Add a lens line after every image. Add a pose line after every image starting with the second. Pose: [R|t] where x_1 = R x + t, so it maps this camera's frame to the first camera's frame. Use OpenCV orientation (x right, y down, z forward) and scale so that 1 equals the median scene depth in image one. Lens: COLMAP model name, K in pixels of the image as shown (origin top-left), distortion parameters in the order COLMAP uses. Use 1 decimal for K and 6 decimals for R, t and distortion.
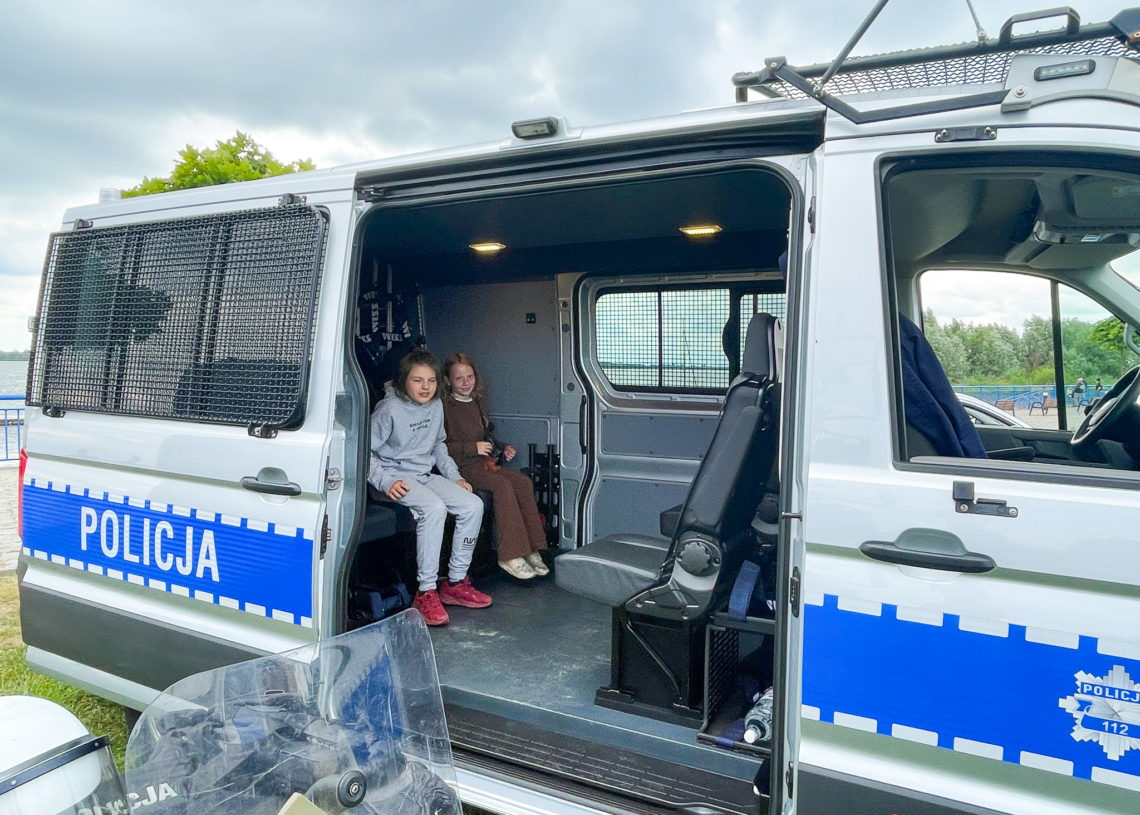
lens RADIAL K [[722.4, 0, 563.1], [0, 722.4, 402.6], [0, 0, 1]] dist [0.026812, -0.000176]
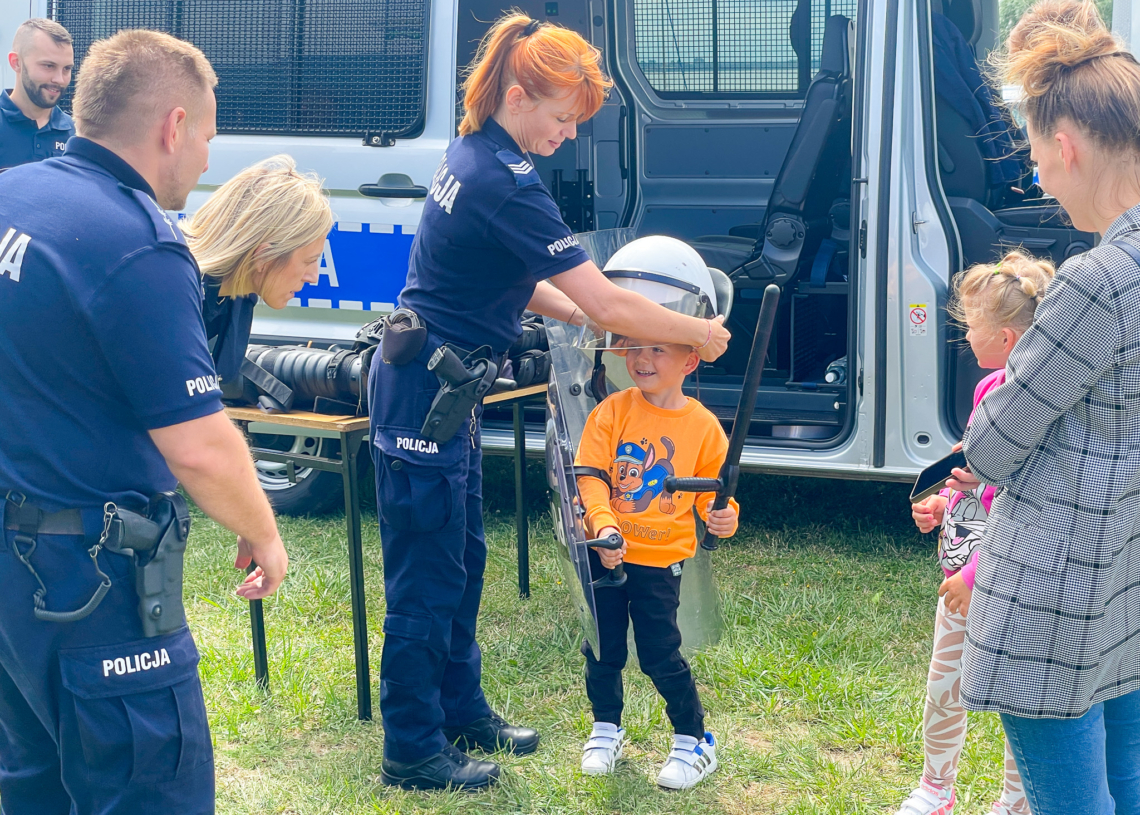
lens RADIAL K [[1773.5, 0, 571.6], [0, 1773.5, 410.5], [0, 0, 1]] dist [0.118065, 0.000000]
pose [[0.991448, -0.051039, 0.120104, -0.451514], [0.033656, 0.989216, 0.142545, 0.066038], [-0.126084, -0.137284, 0.982474, -1.594407]]
